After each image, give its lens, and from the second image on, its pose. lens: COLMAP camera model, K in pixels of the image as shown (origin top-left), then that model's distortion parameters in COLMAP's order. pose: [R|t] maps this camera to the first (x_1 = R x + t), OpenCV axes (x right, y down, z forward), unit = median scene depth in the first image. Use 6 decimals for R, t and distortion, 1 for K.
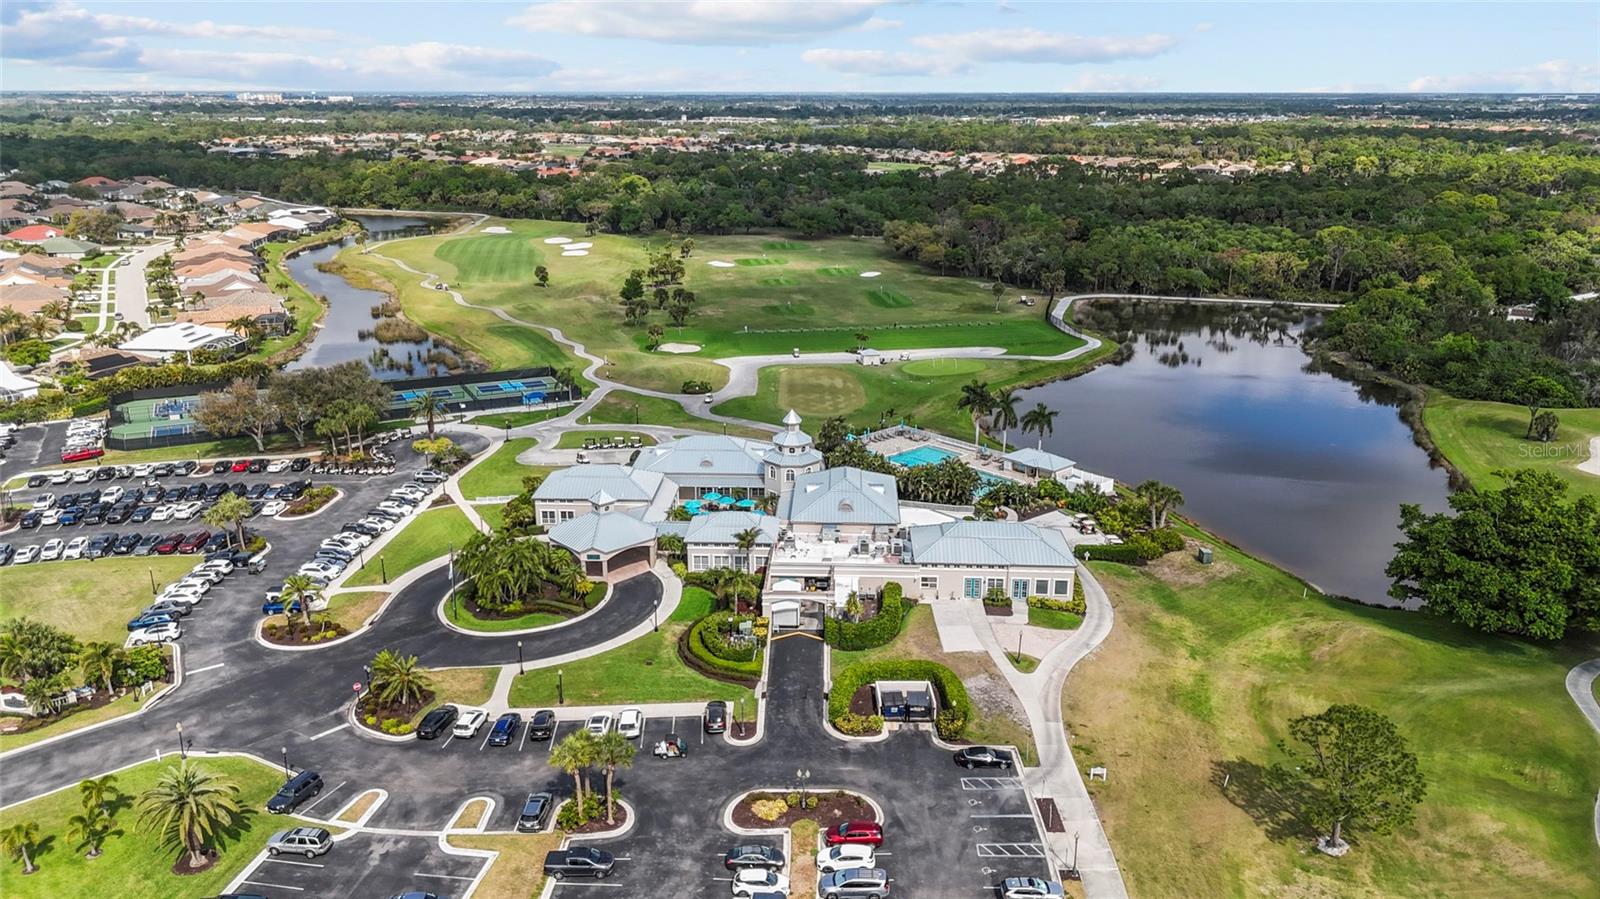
lens RADIAL K [[1186.1, 0, 806.7], [0, 1186.1, 449.8], [0, 0, 1]] dist [0.050466, -0.038236]
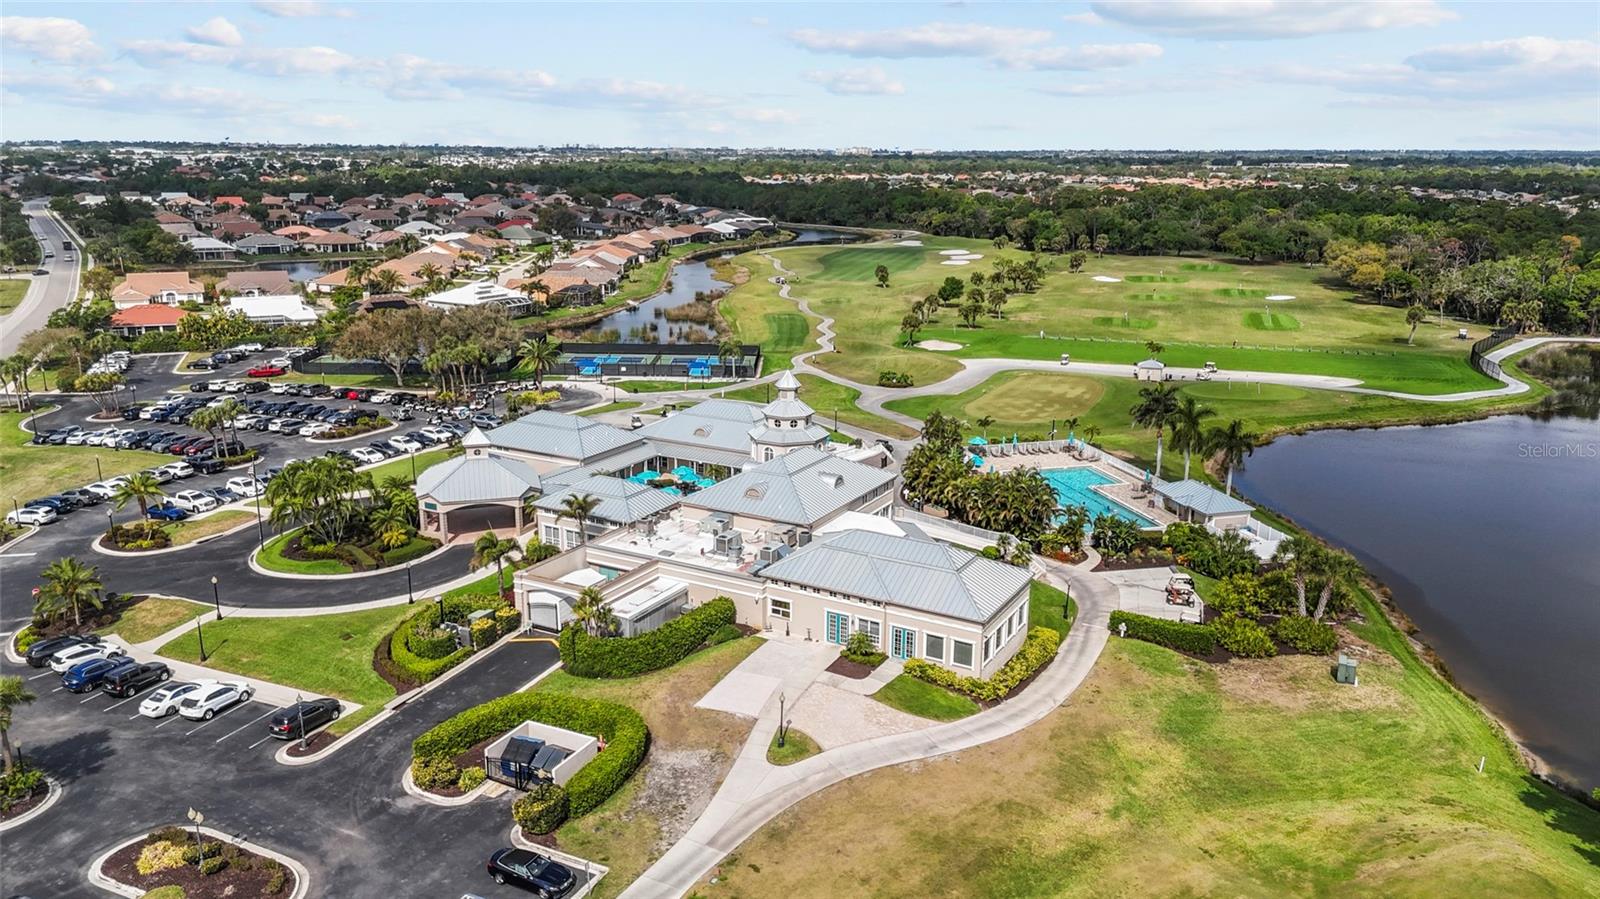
lens RADIAL K [[1186.1, 0, 796.1], [0, 1186.1, 445.5], [0, 0, 1]] dist [0.050466, -0.038236]
pose [[0.888327, 0.115242, -0.444517, 0.387797], [-0.137263, 0.990379, -0.017550, 0.030550], [0.438218, 0.076606, 0.895599, 0.388913]]
